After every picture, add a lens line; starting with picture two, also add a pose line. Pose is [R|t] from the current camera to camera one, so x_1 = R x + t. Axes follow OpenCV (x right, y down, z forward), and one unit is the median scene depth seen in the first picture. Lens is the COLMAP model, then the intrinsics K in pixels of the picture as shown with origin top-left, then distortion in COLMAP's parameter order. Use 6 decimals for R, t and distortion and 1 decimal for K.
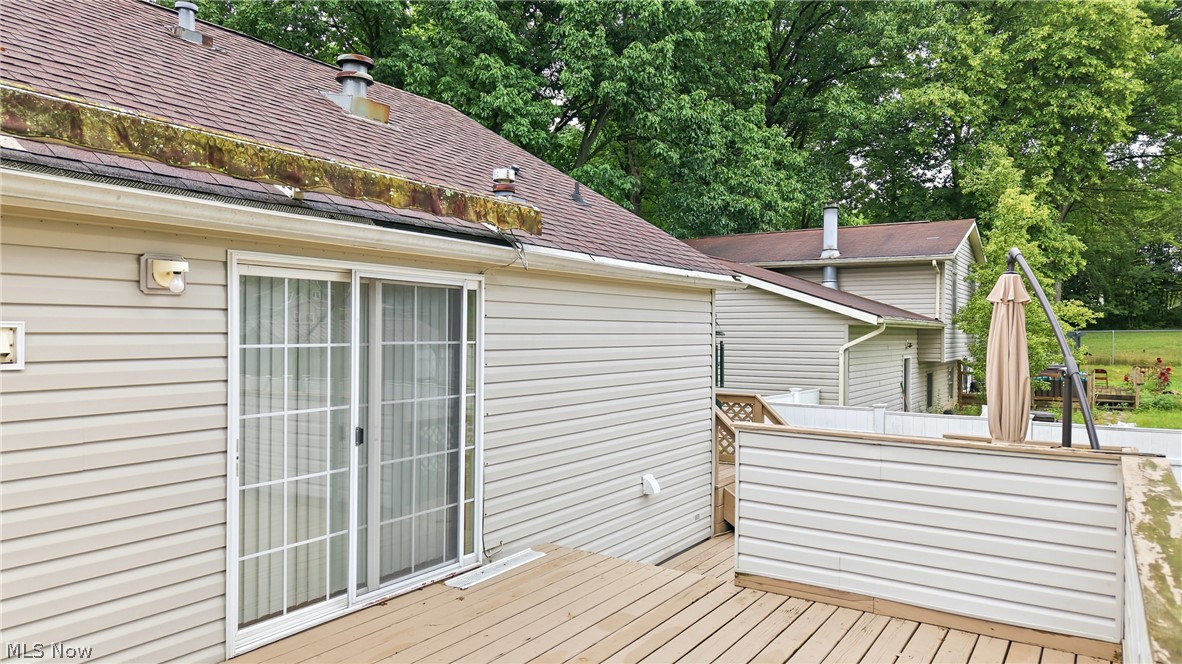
lens RADIAL K [[789.1, 0, 589.9], [0, 789.1, 334.0], [0, 0, 1]] dist [0.029401, -0.023018]
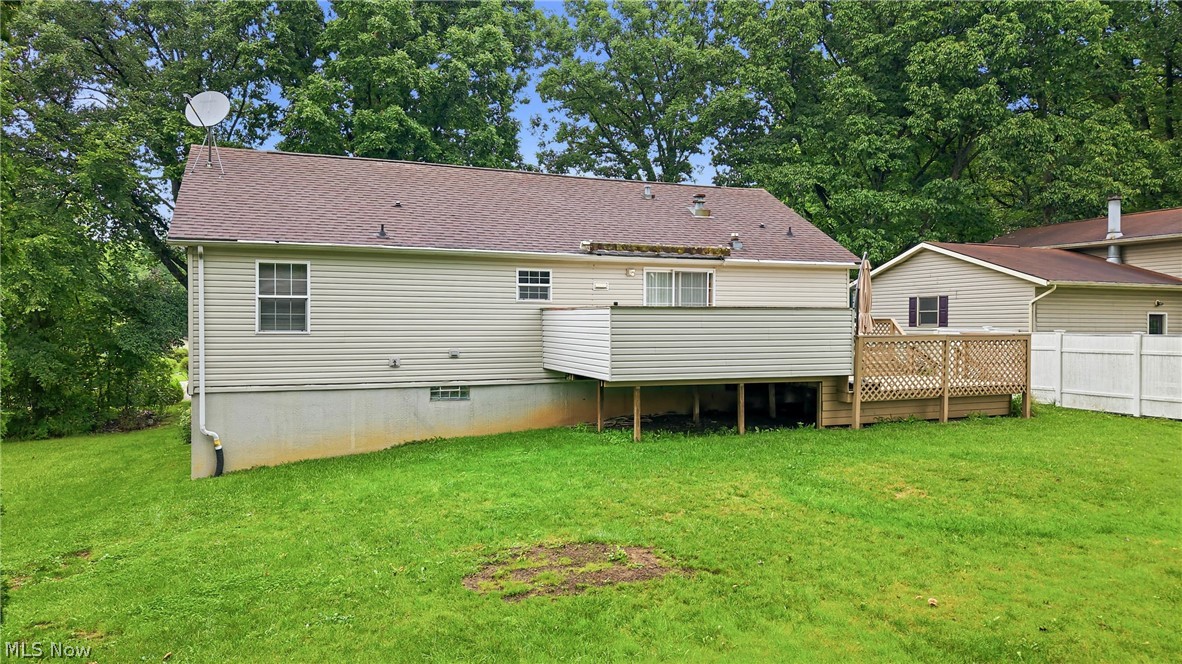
lens RADIAL K [[789.1, 0, 589.9], [0, 789.1, 331.9], [0, 0, 1]] dist [0.029401, -0.023018]
pose [[0.815189, 0.000370, -0.579194, 0.522023], [0.002223, 0.999990, 0.003768, 0.068631], [0.579190, -0.004359, 0.815181, -0.783231]]
